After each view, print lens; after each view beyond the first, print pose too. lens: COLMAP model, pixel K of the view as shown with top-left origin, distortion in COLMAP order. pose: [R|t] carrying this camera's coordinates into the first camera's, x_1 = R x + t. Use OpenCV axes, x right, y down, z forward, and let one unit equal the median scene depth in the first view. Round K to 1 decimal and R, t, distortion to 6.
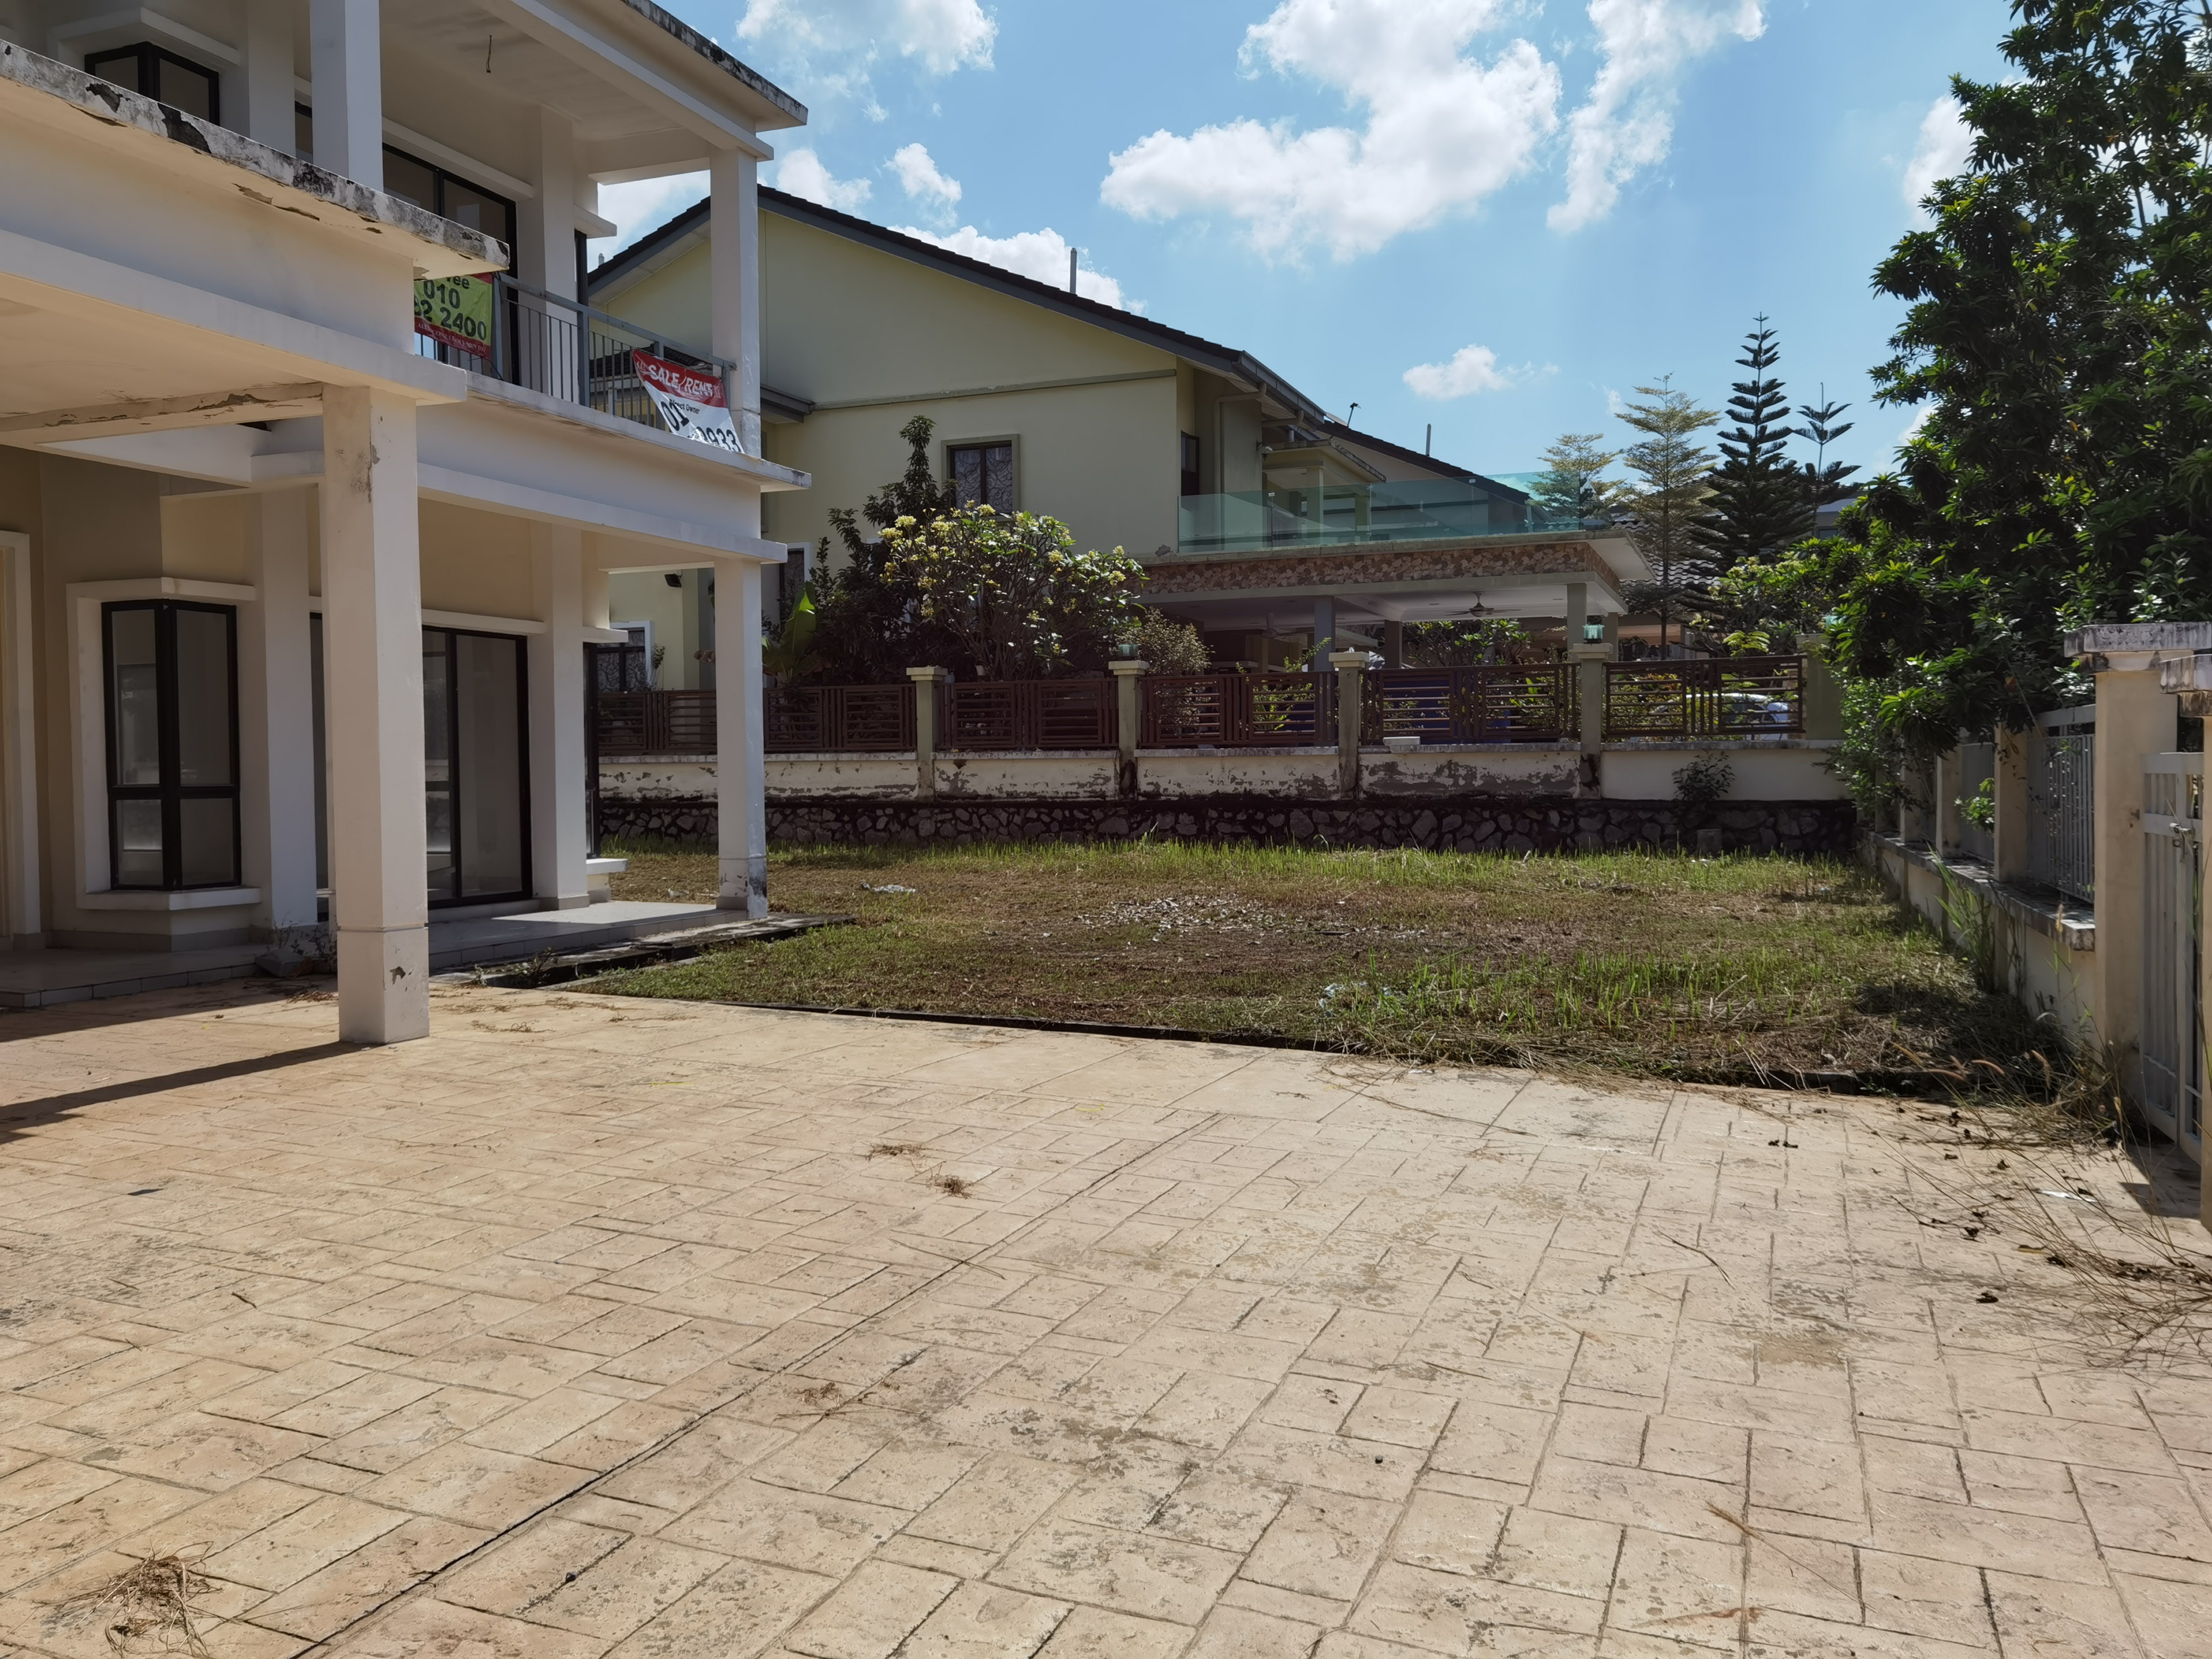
lens RADIAL K [[1756.8, 0, 1108.6], [0, 1756.8, 828.3], [0, 0, 1]] dist [0.022925, -0.020445]
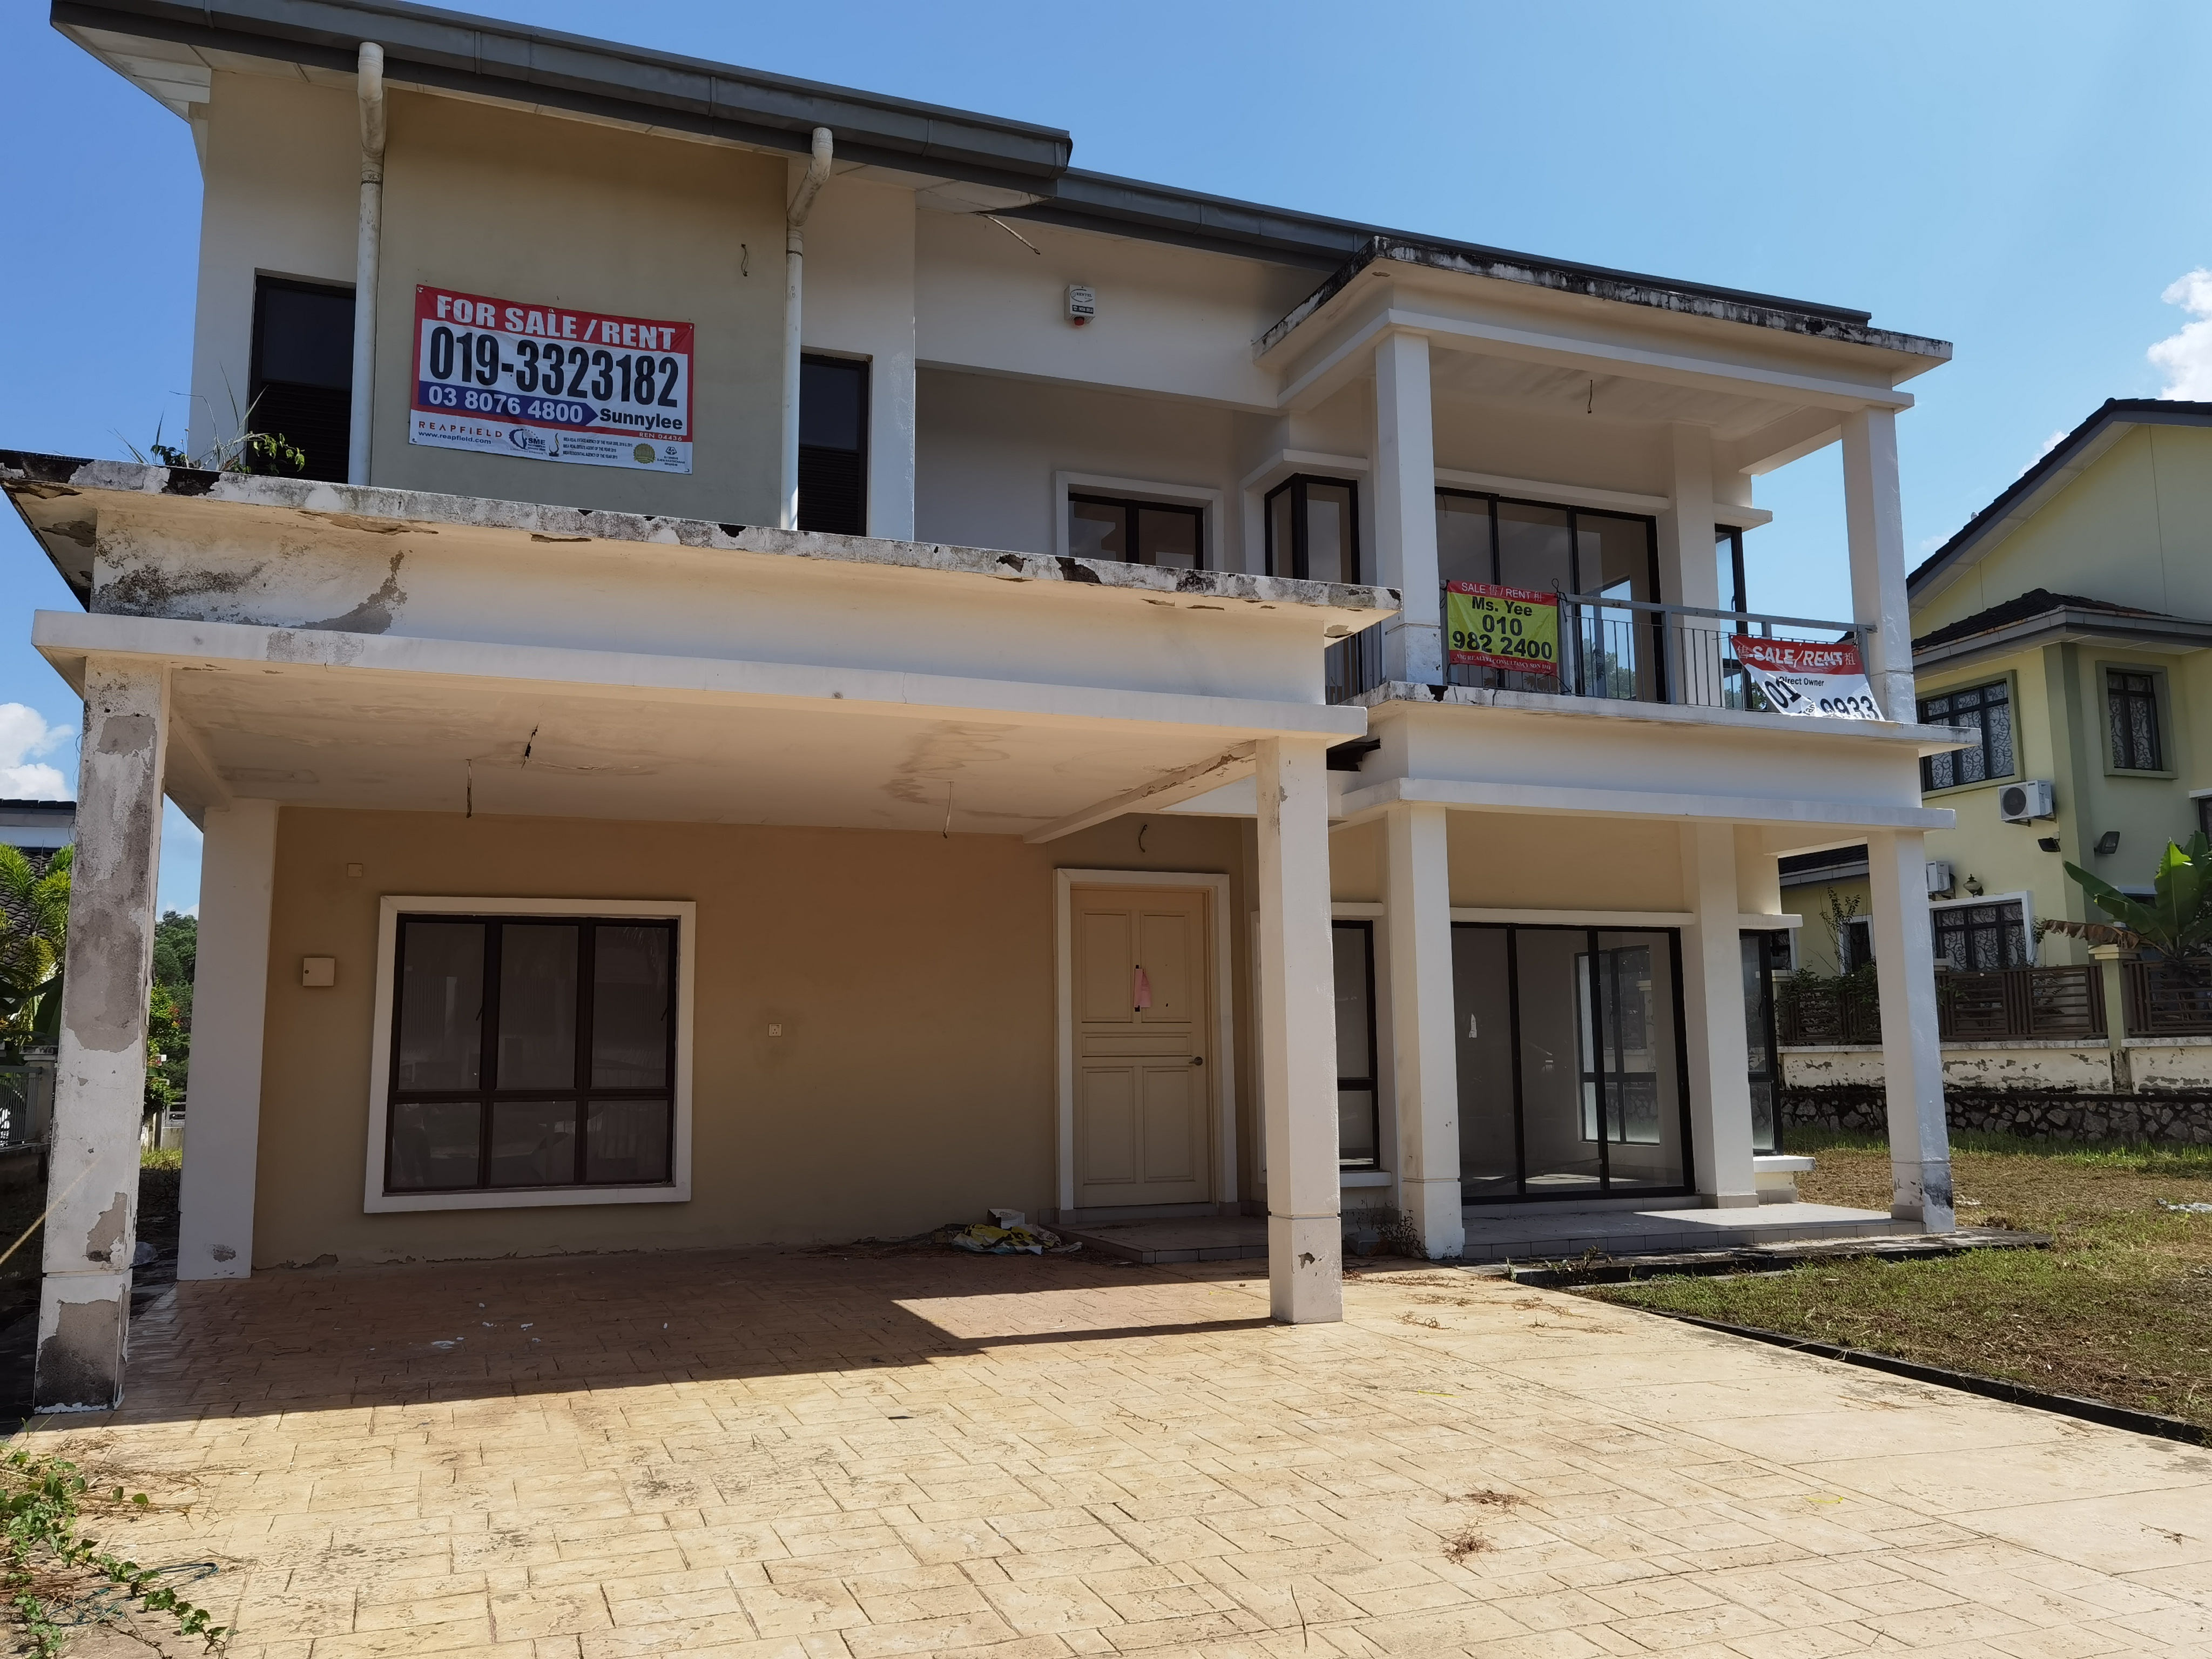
lens RADIAL K [[1756.8, 0, 1110.4], [0, 1756.8, 828.7], [0, 0, 1]] dist [0.022925, -0.020445]
pose [[0.676473, -0.099337, -0.729738, 0.188493], [-0.017670, 0.988387, -0.150926, -0.007931], [0.736256, 0.114991, 0.666862, 0.085847]]
